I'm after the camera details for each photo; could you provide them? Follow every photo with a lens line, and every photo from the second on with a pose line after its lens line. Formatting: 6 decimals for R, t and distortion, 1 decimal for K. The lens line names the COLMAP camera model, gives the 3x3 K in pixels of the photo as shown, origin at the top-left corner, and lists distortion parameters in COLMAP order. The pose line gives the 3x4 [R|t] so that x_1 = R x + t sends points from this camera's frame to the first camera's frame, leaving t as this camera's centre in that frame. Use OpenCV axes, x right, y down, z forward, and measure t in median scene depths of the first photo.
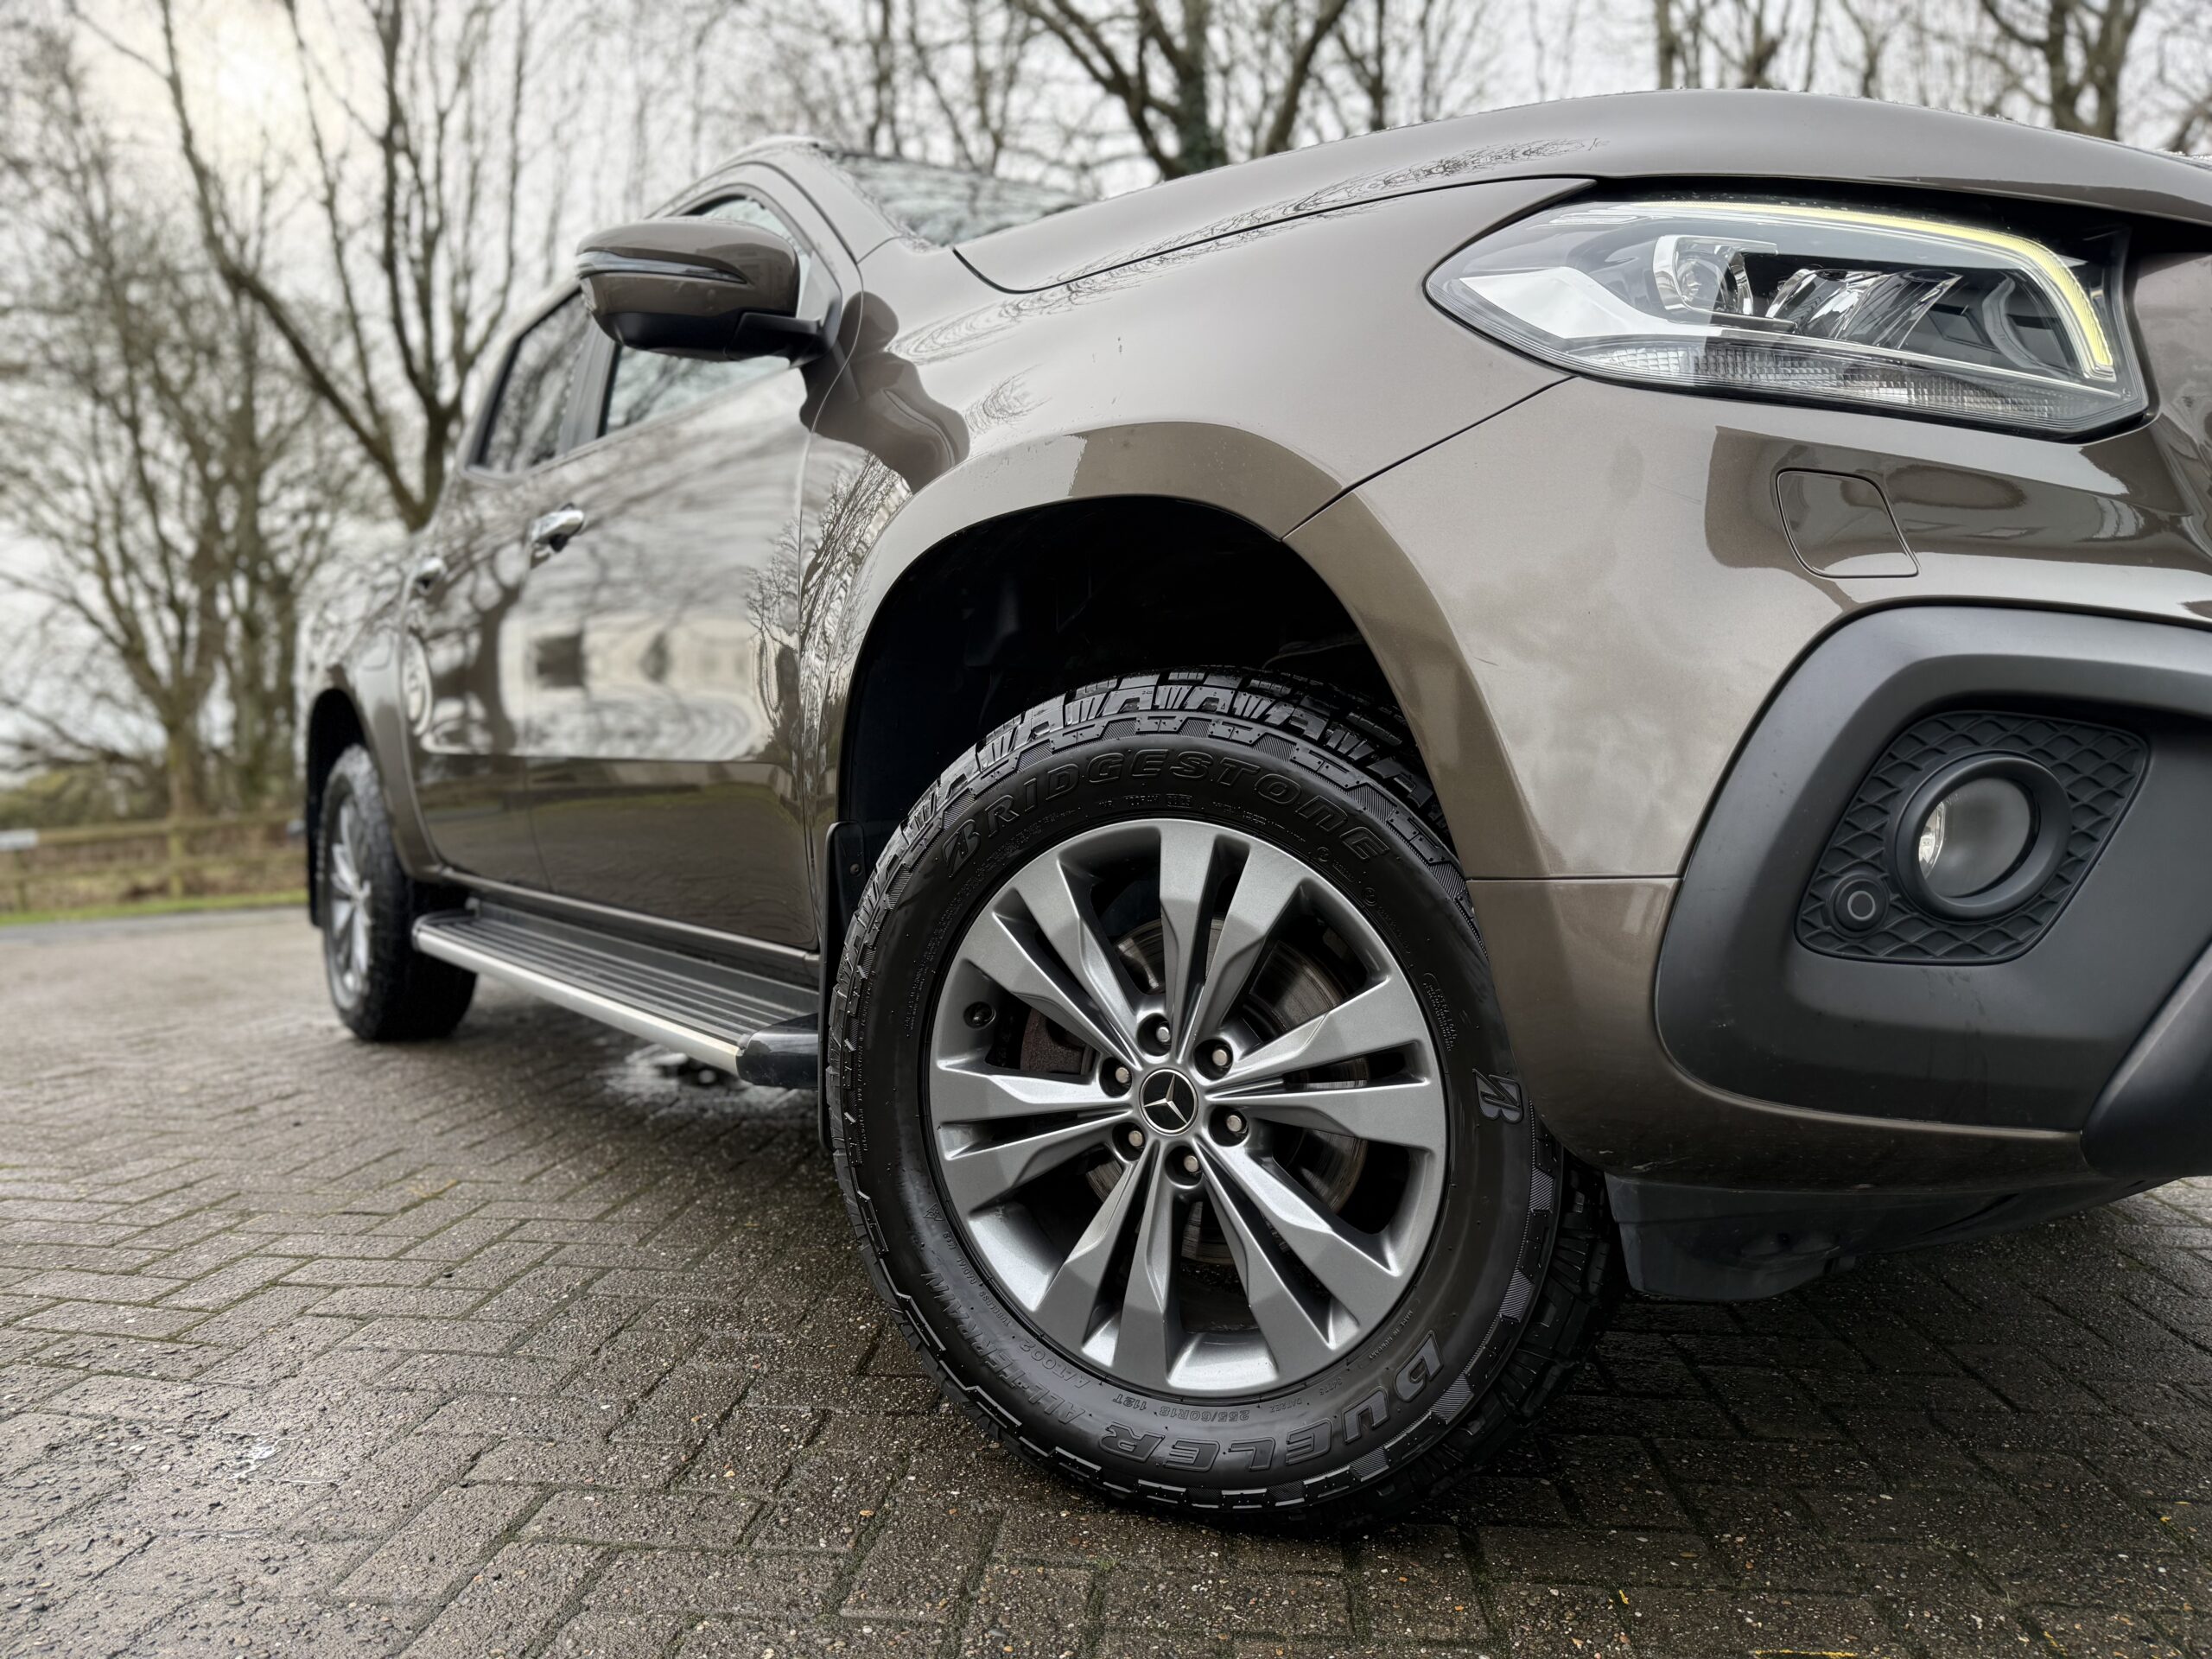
lens RADIAL K [[1559.2, 0, 1144.0], [0, 1559.2, 844.8], [0, 0, 1]] dist [0.001598, -0.022409]
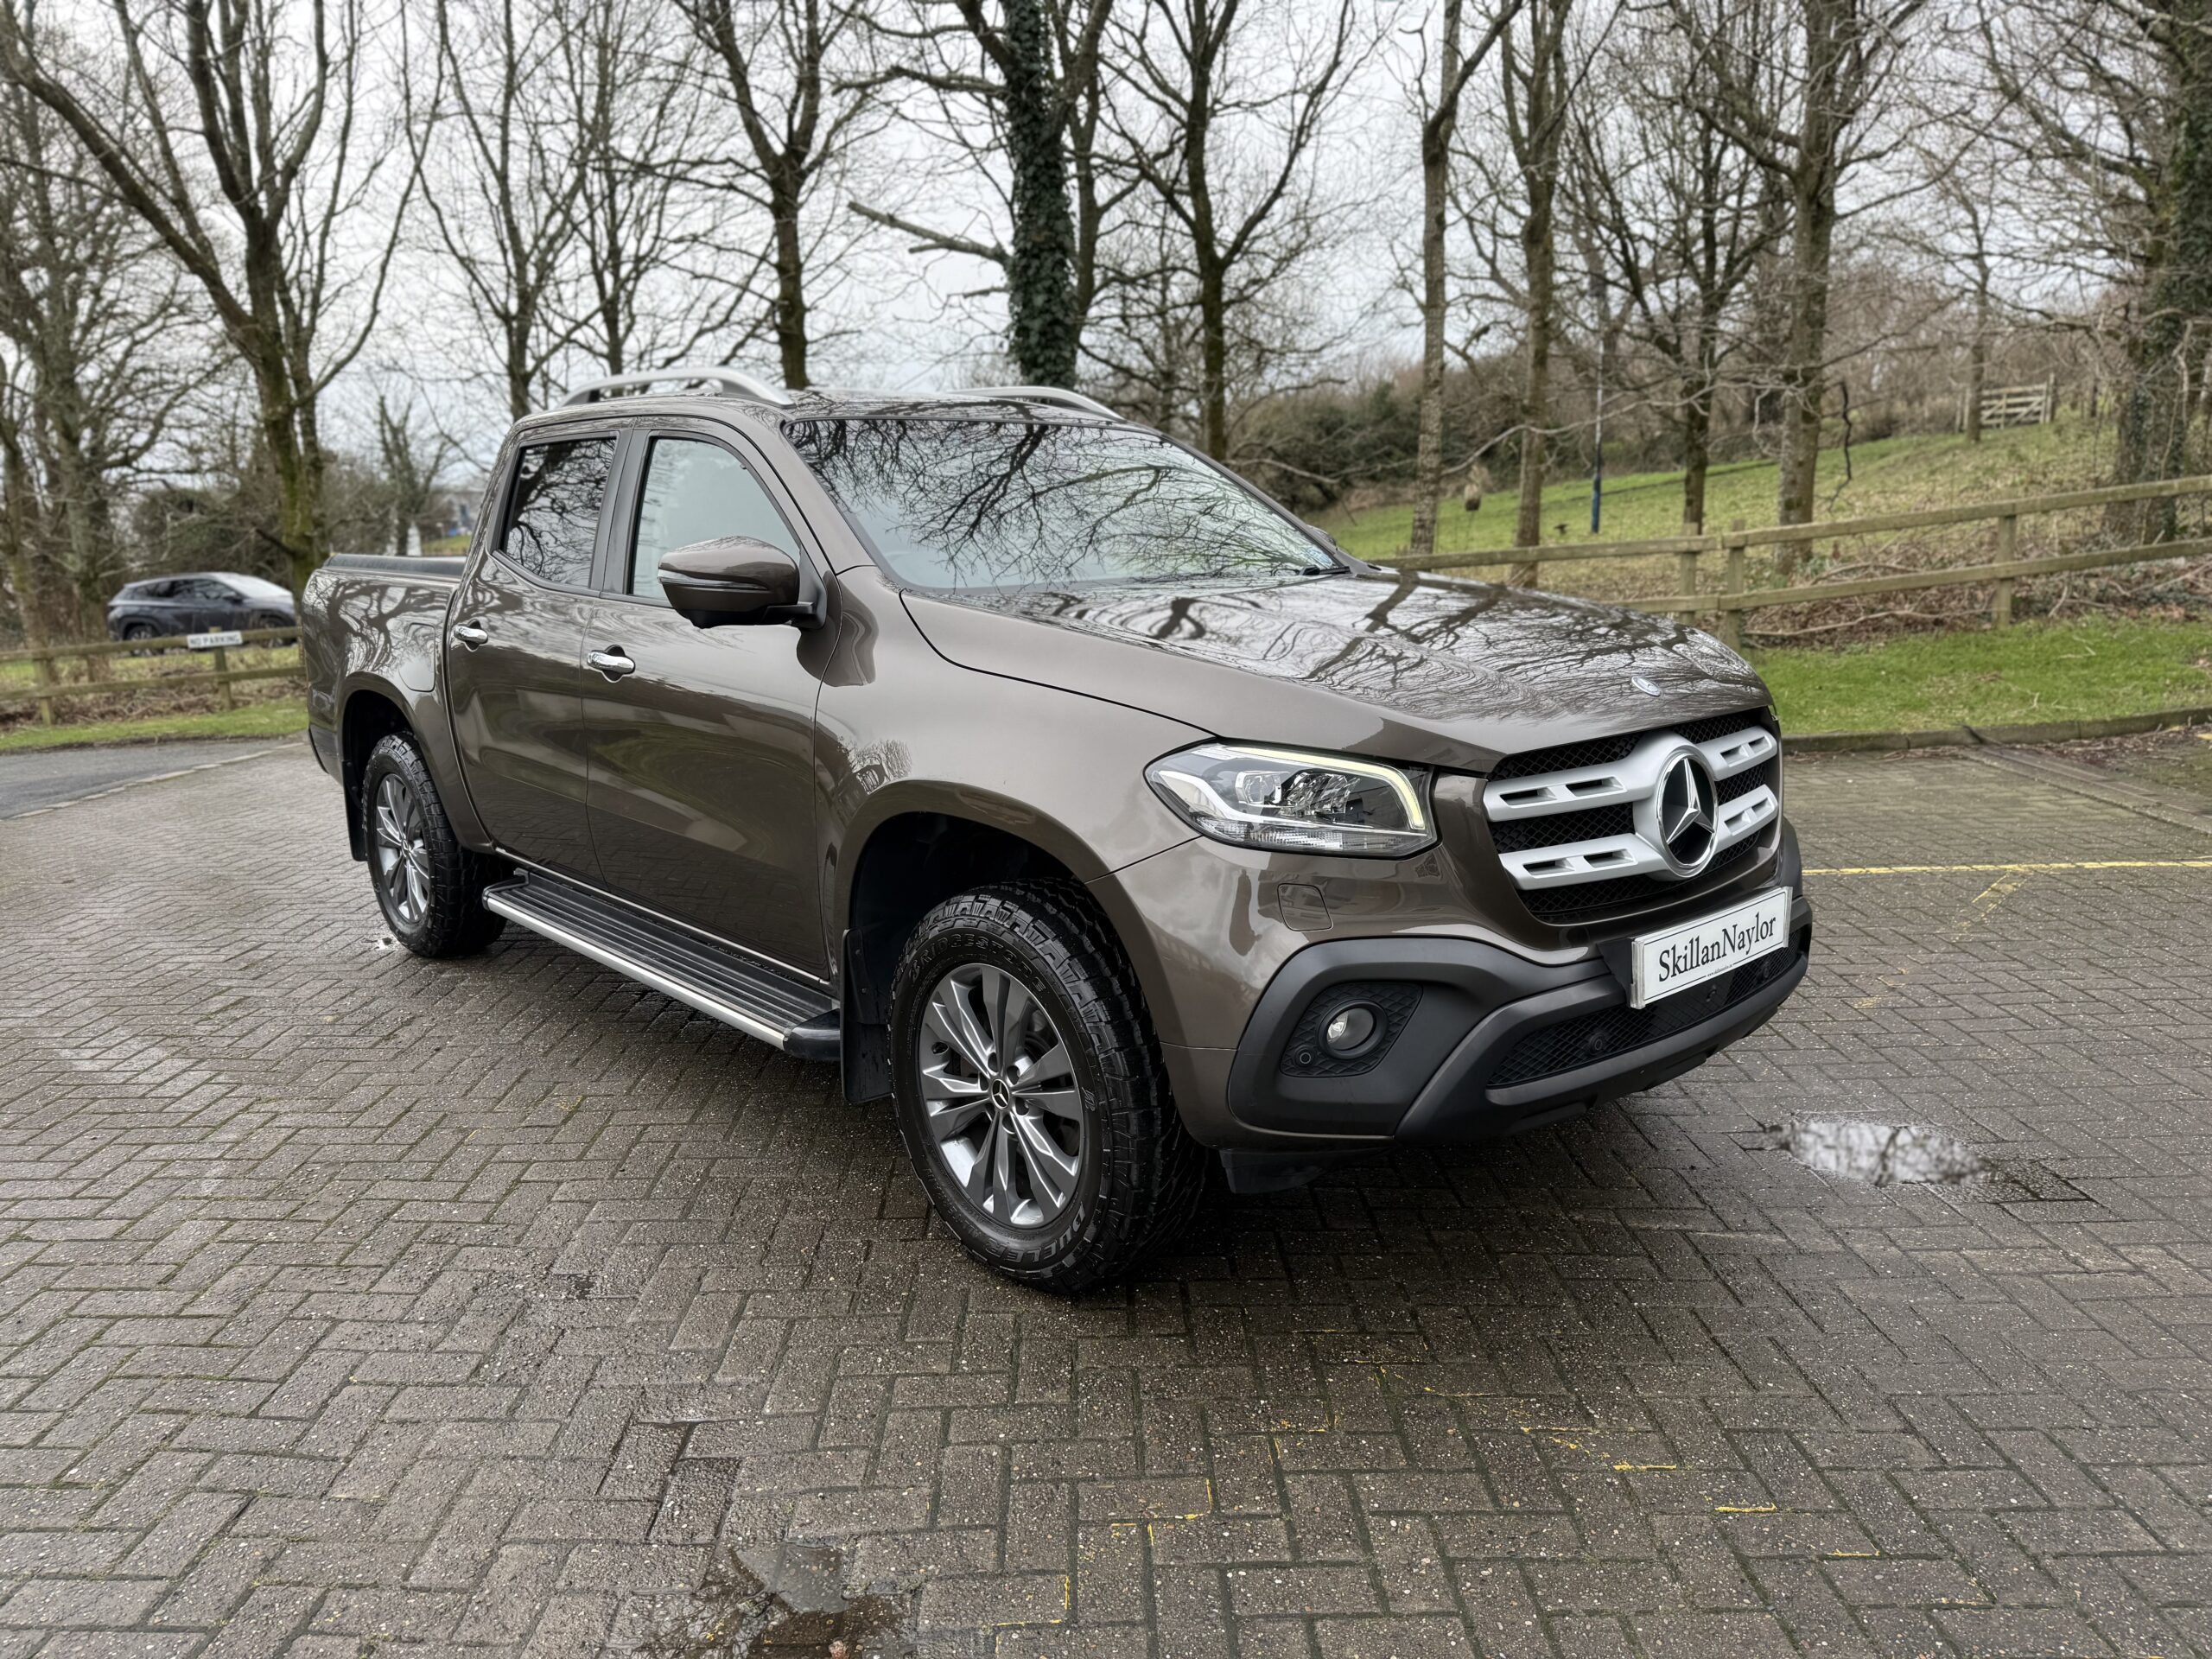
lens RADIAL K [[1559.2, 0, 1105.7], [0, 1559.2, 833.8], [0, 0, 1]] dist [0.001598, -0.022409]
pose [[0.996702, -0.037213, 0.072117, -0.022687], [0.025374, 0.987013, 0.158625, -0.388215], [-0.077083, -0.156272, 0.984702, -0.761685]]
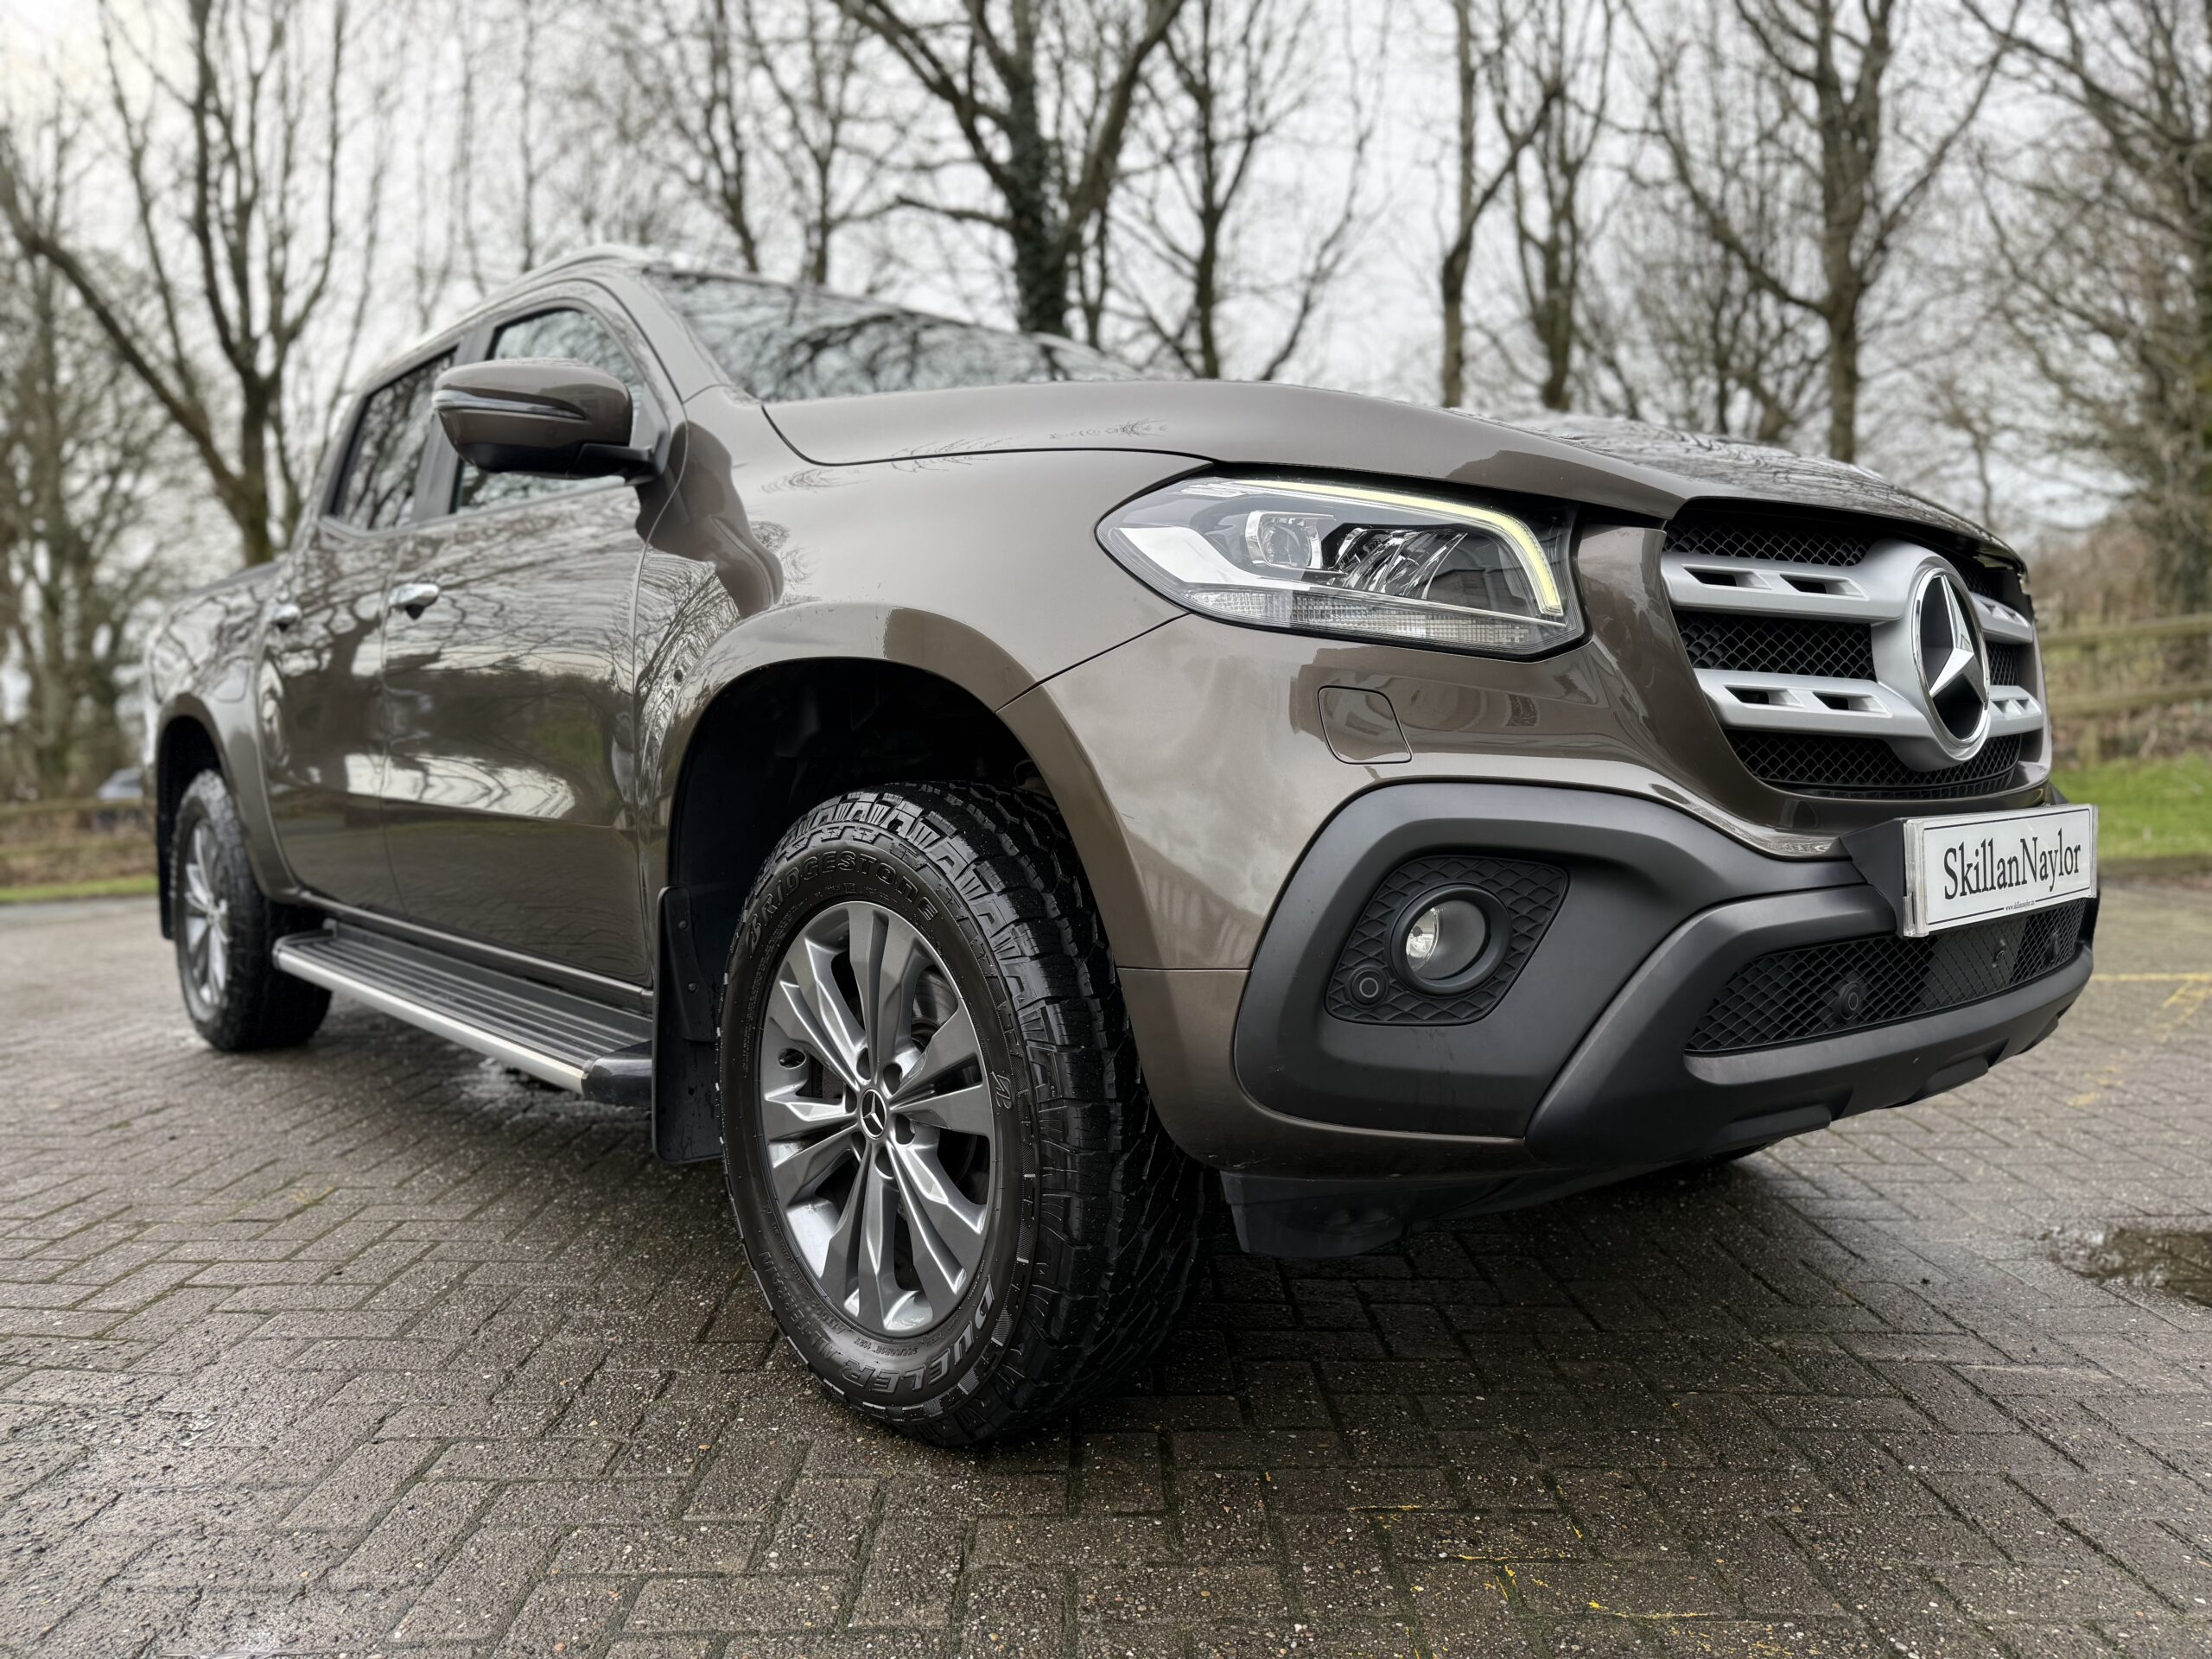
lens RADIAL K [[1559.2, 0, 1123.3], [0, 1559.2, 828.8], [0, 0, 1]] dist [0.001598, -0.022409]
pose [[0.996683, -0.016759, 0.079633, 0.057591], [0.015983, 0.999819, 0.010367, -0.068986], [-0.079792, -0.009060, 0.996770, -0.238913]]
